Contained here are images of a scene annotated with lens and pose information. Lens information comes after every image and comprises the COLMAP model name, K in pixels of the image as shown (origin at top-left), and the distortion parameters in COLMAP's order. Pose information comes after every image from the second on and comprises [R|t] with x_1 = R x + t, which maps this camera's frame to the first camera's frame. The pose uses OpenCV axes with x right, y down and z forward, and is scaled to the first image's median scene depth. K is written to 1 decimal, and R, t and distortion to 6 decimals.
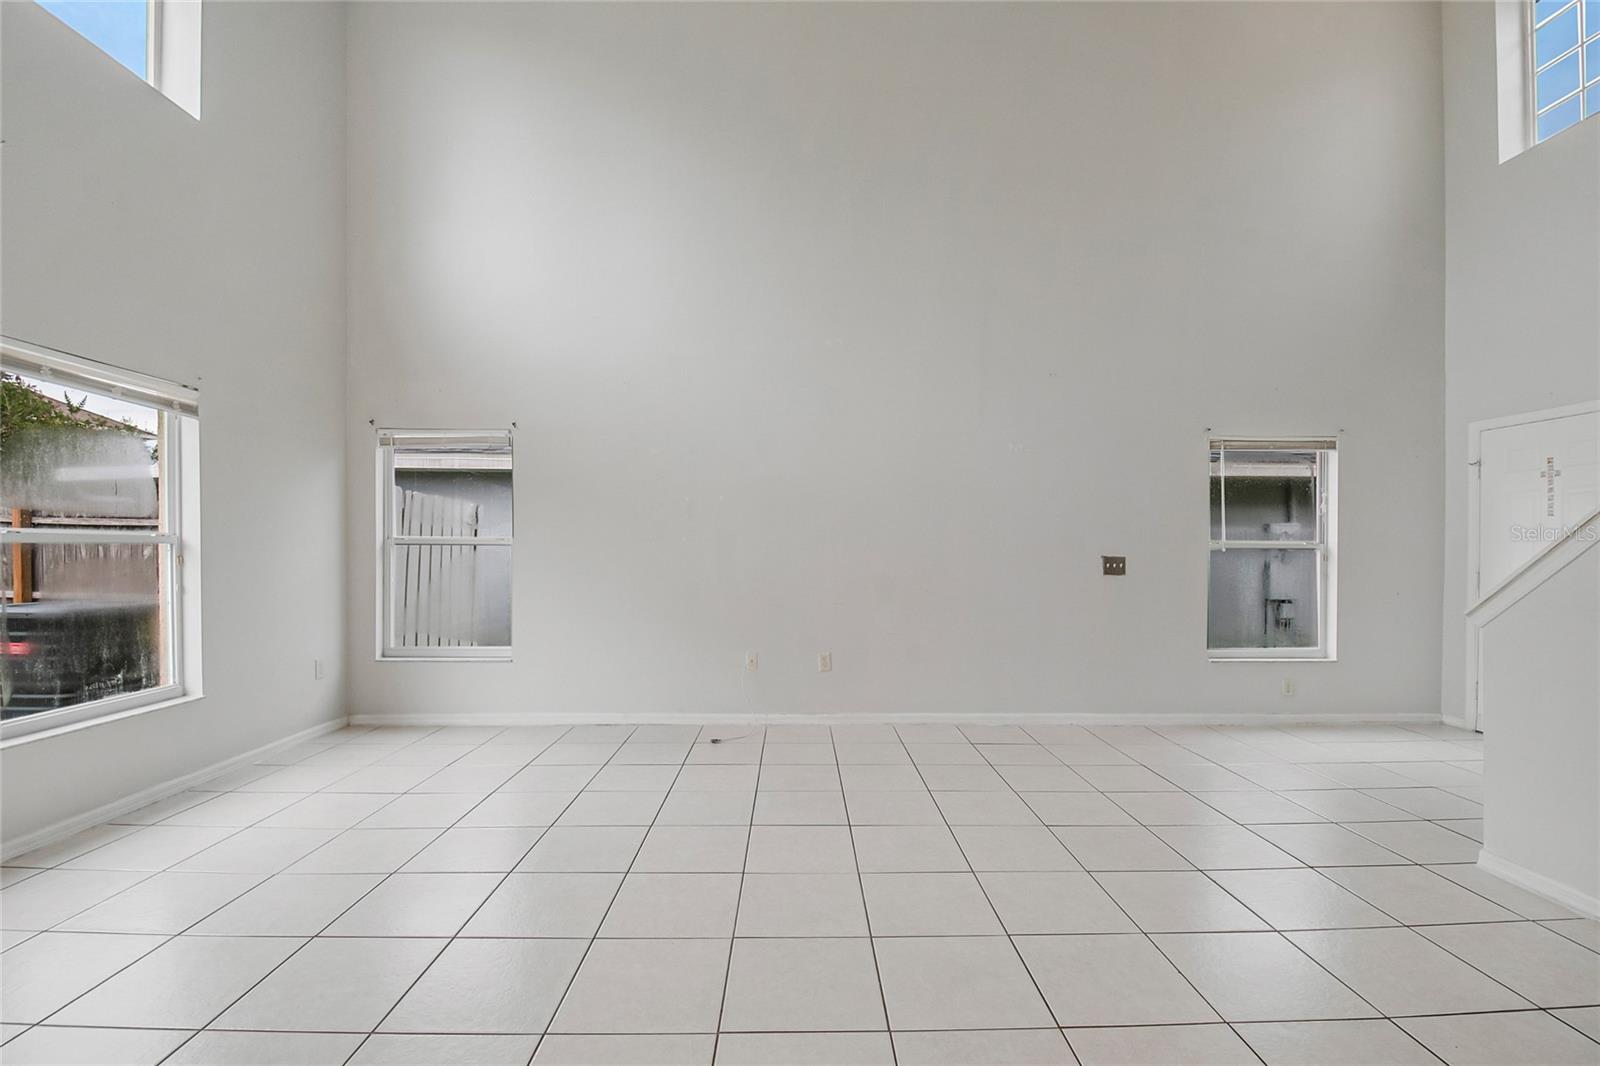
lens RADIAL K [[702.7, 0, 805.0], [0, 702.7, 546.4], [0, 0, 1]] dist [0.009678, -0.014786]
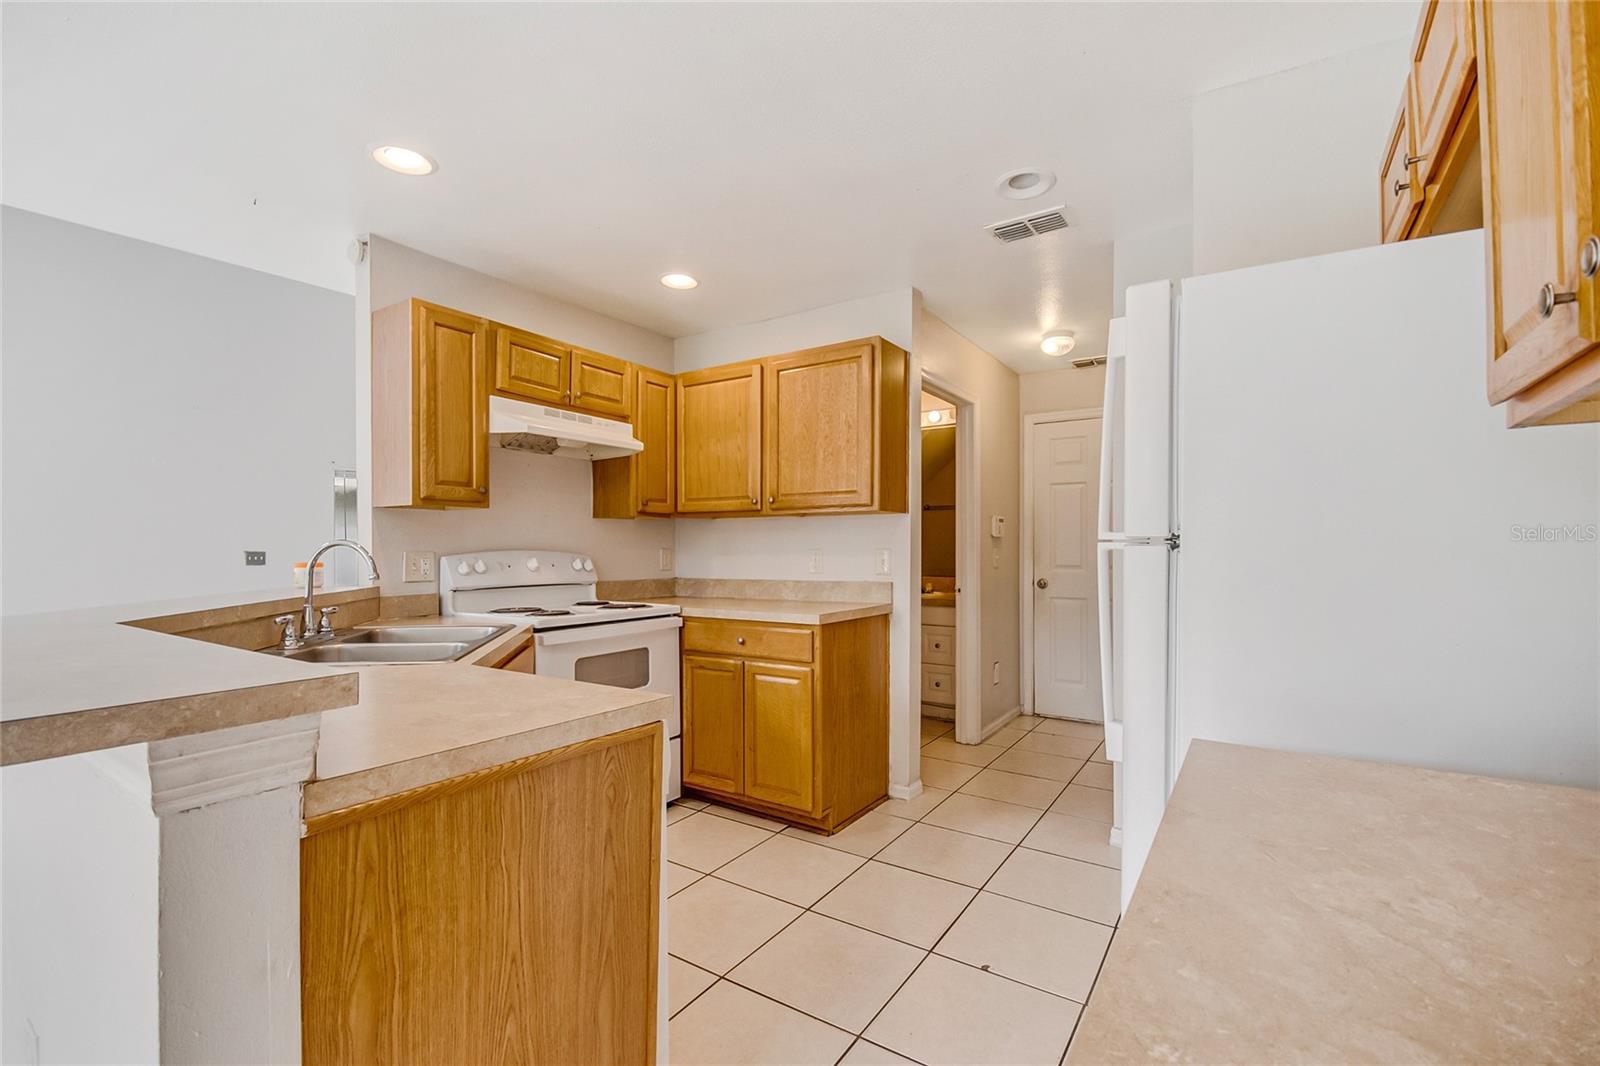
lens RADIAL K [[702.7, 0, 804.3], [0, 702.7, 550.0], [0, 0, 1]] dist [0.009678, -0.014786]
pose [[0.561238, -0.011213, 0.827579, -0.079659], [0.002948, 0.999929, 0.011549, -0.000778], [-0.827649, -0.004042, 0.561231, -0.609981]]
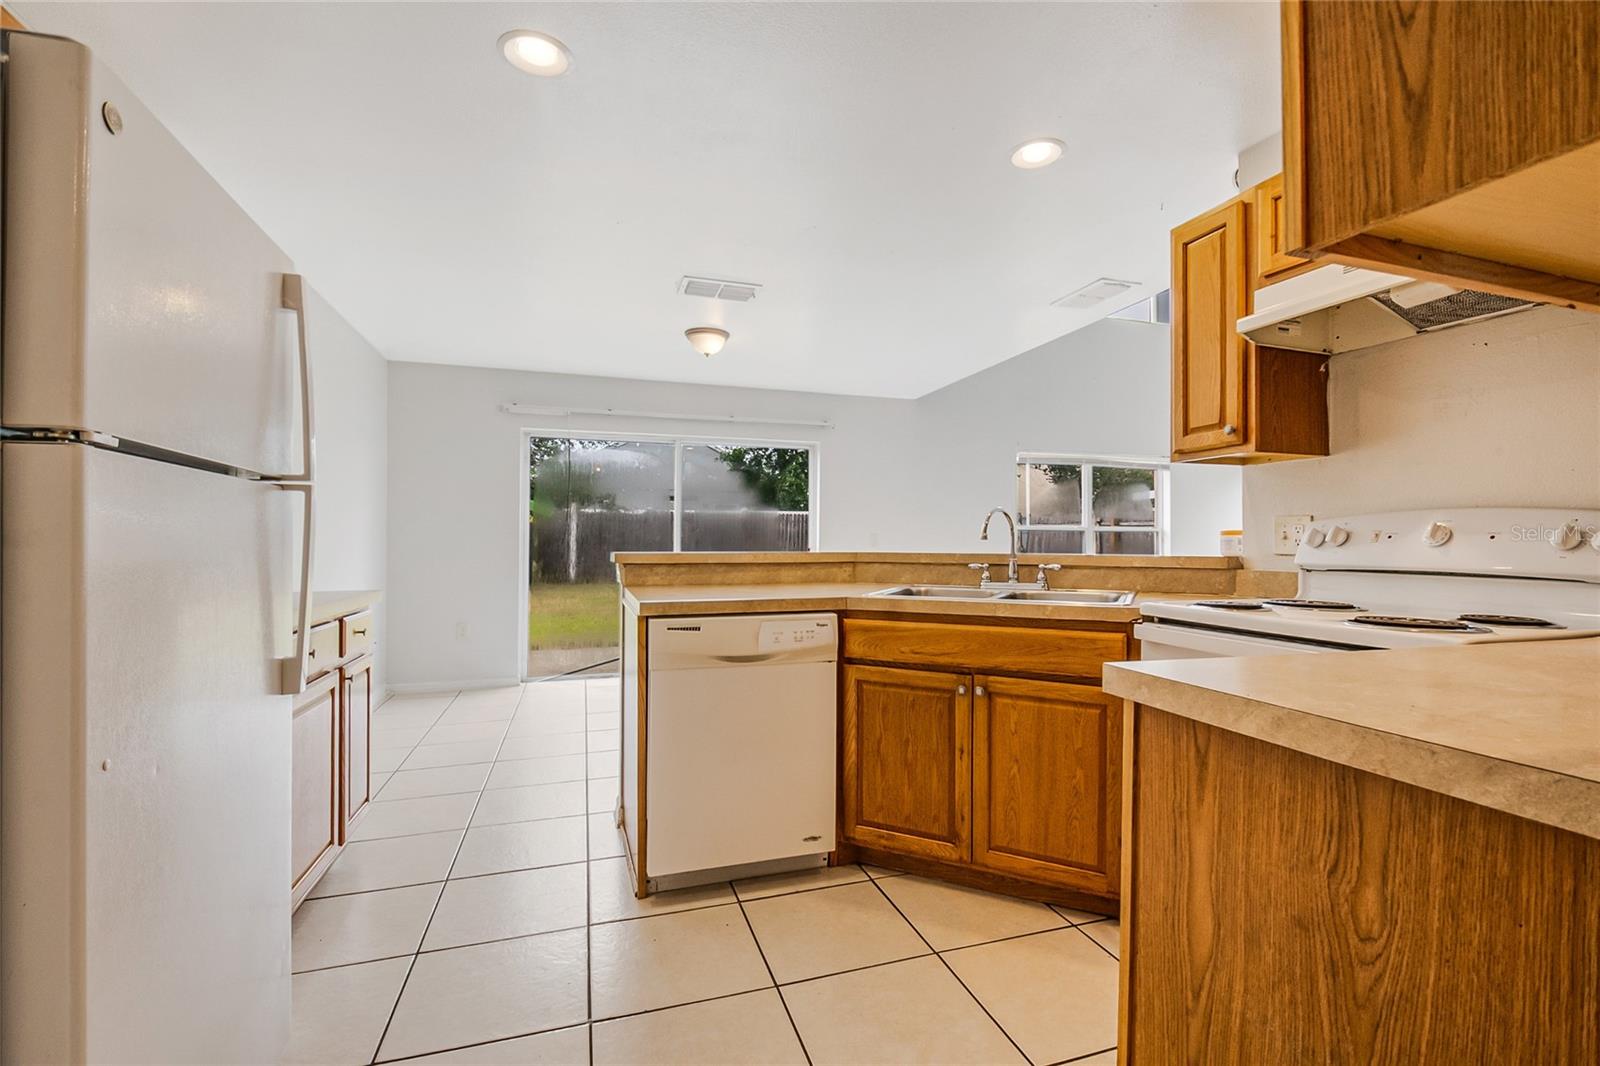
lens RADIAL K [[702.7, 0, 808.9], [0, 702.7, 536.4], [0, 0, 1]] dist [0.009678, -0.014786]
pose [[0.288530, -0.013528, -0.957375, 0.572619], [0.002399, 0.999907, -0.013406, 0.025152], [0.957468, 0.001571, 0.288535, -0.435866]]
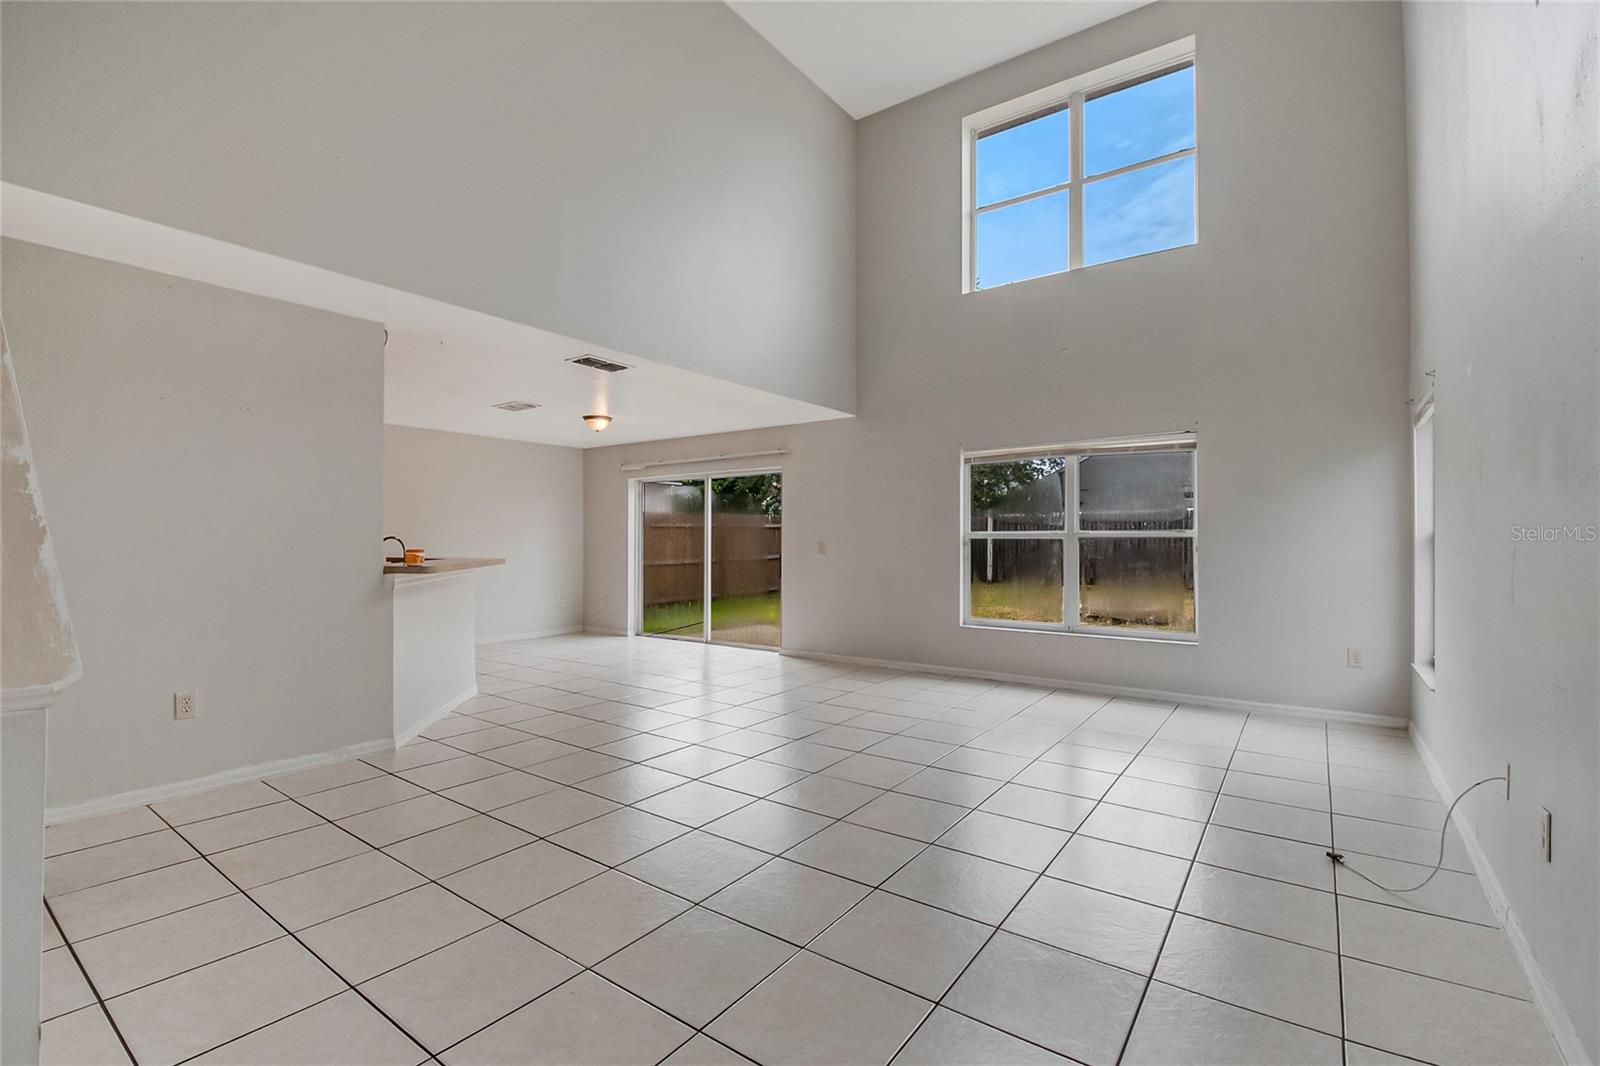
lens RADIAL K [[702.7, 0, 798.4], [0, 702.7, 534.9], [0, 0, 1]] dist [0.009678, -0.014786]
pose [[-0.609771, -0.012976, -0.792472, 0.557288], [-0.002895, 0.999896, -0.014145, 0.008813], [0.792573, -0.006332, -0.609745, 0.878234]]
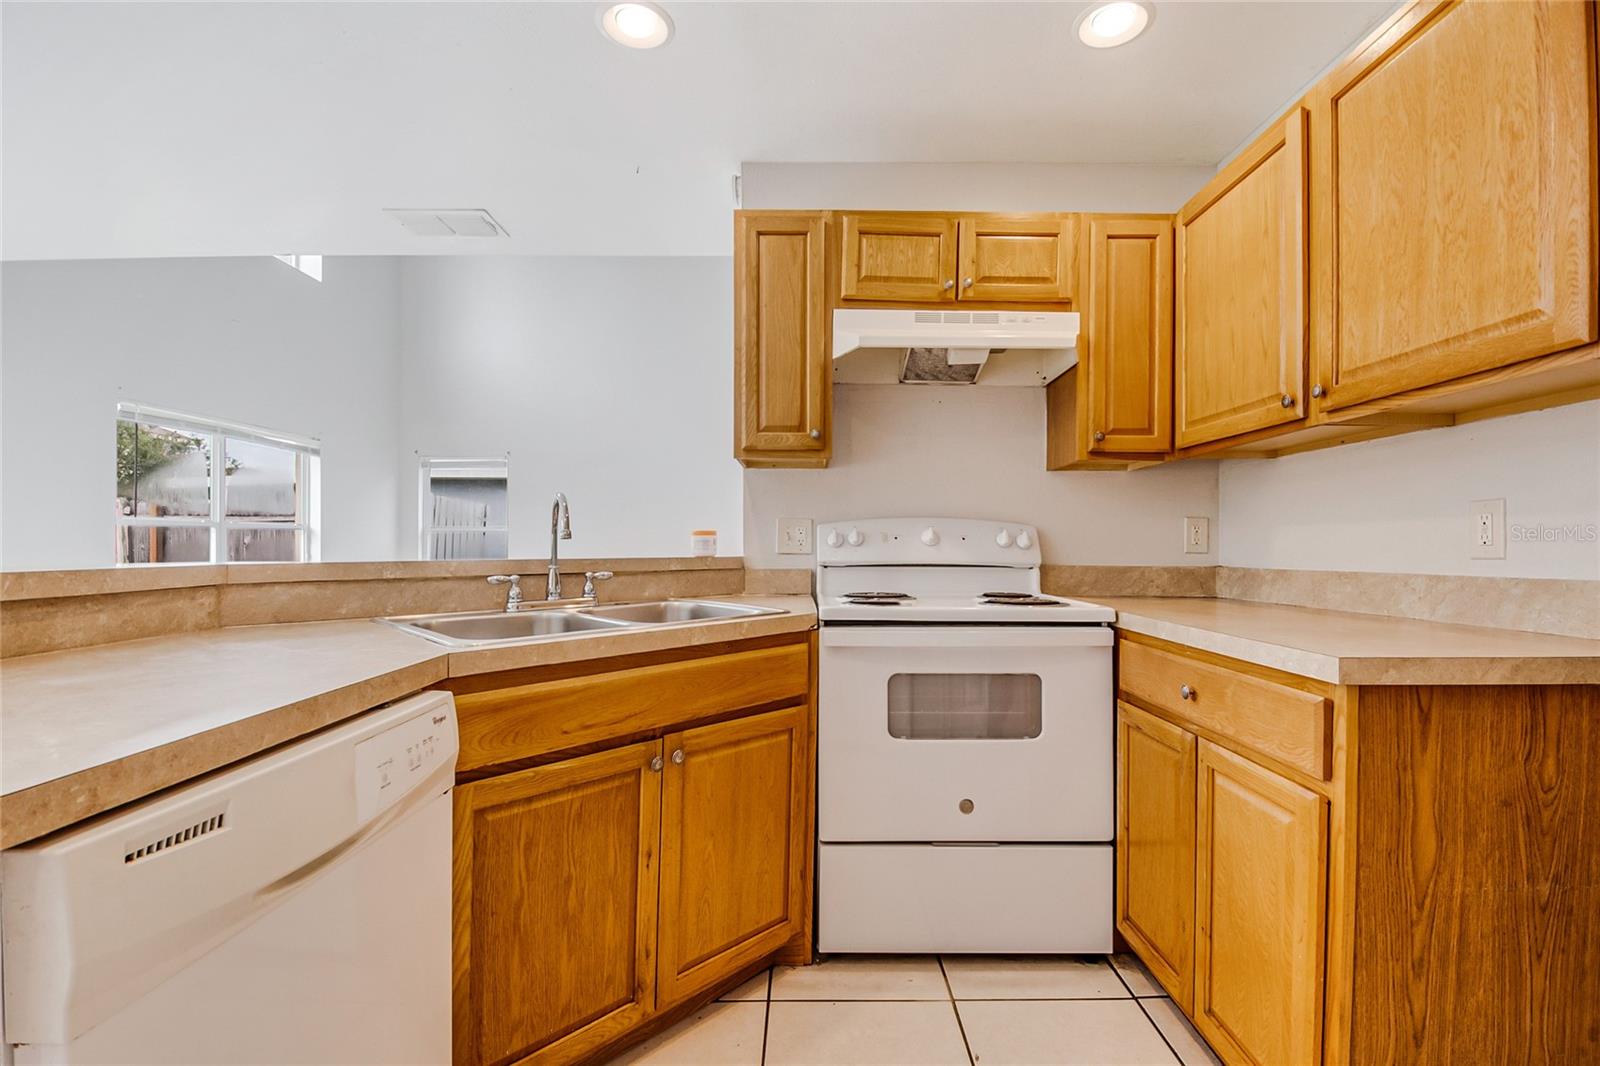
lens RADIAL K [[702.7, 0, 808.3], [0, 702.7, 545.2], [0, 0, 1]] dist [0.009678, -0.014786]
pose [[0.999948, -0.005597, -0.008554, 0.243678], [0.005638, 0.999973, 0.004712, 0.023137], [0.008528, -0.004760, 0.999952, -0.511007]]
